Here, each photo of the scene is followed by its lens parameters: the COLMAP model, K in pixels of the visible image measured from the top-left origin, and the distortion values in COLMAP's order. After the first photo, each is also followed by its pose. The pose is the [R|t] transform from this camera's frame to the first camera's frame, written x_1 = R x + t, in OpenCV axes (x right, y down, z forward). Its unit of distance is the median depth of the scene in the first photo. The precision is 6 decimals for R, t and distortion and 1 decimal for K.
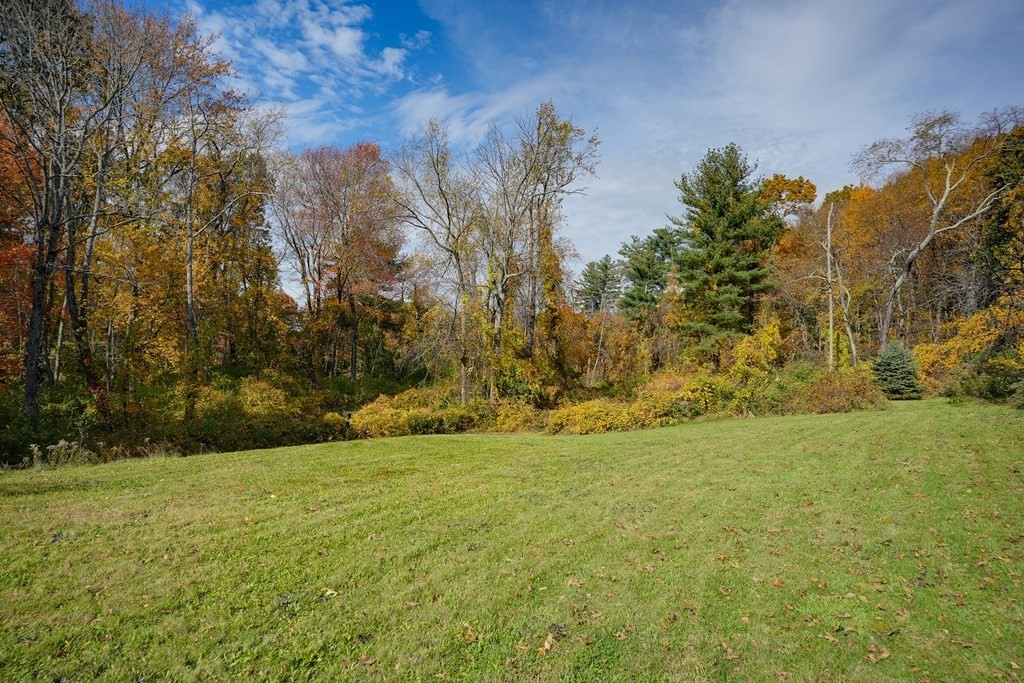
lens RADIAL K [[575.4, 0, 505.0], [0, 575.4, 342.7], [0, 0, 1]] dist [-0.023144, 0.003914]
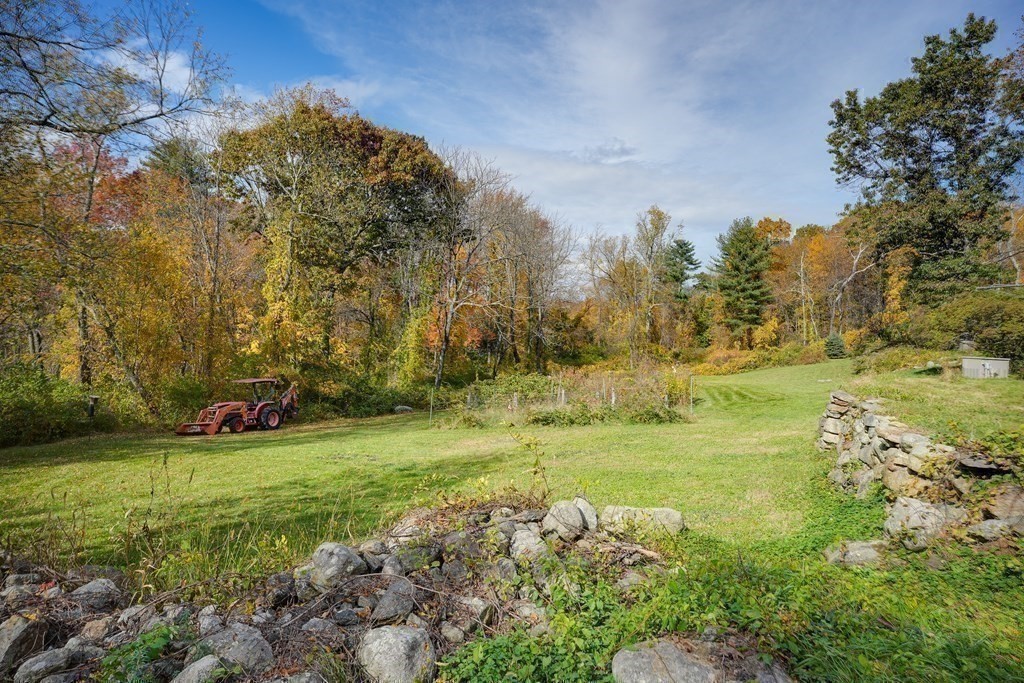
lens RADIAL K [[575.4, 0, 505.6], [0, 575.4, 330.8], [0, 0, 1]] dist [-0.023144, 0.003914]
pose [[0.997863, -0.029721, 0.058187, -0.478901], [0.028155, 0.999224, 0.027552, -0.069672], [-0.058961, -0.025855, 0.997925, -0.753803]]
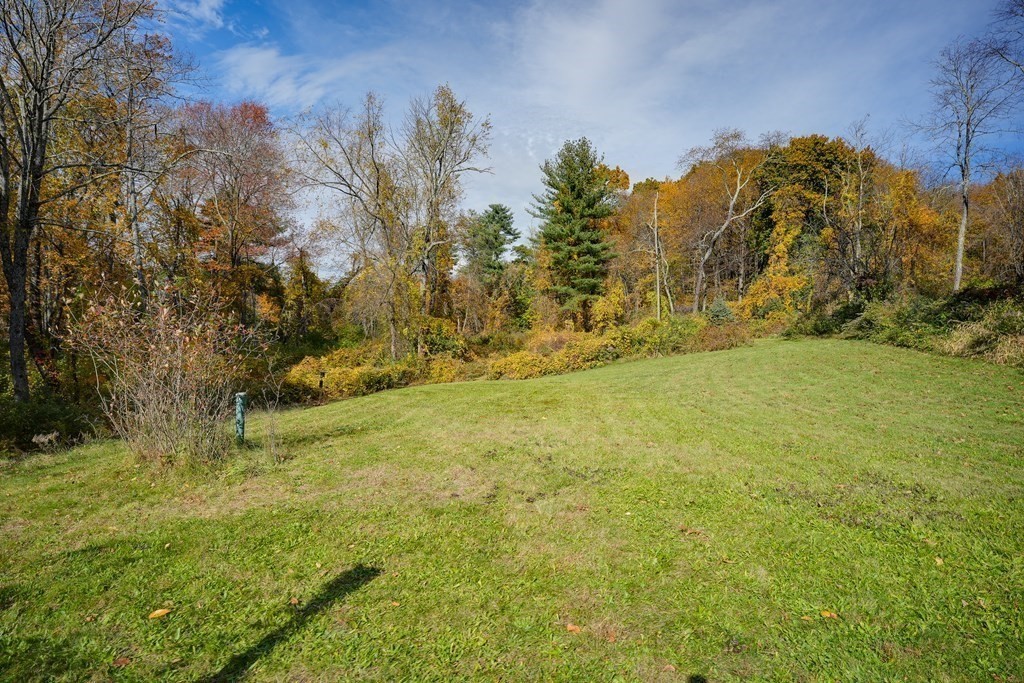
lens RADIAL K [[534.4, 0, 507.7], [0, 534.4, 335.0], [0, 0, 1]] dist [-0.012148, 0.003523]
pose [[0.935573, -0.031756, 0.351702, -0.168949], [0.013156, 0.998391, 0.055149, 0.003405], [-0.352888, -0.046969, 0.934486, -0.013324]]
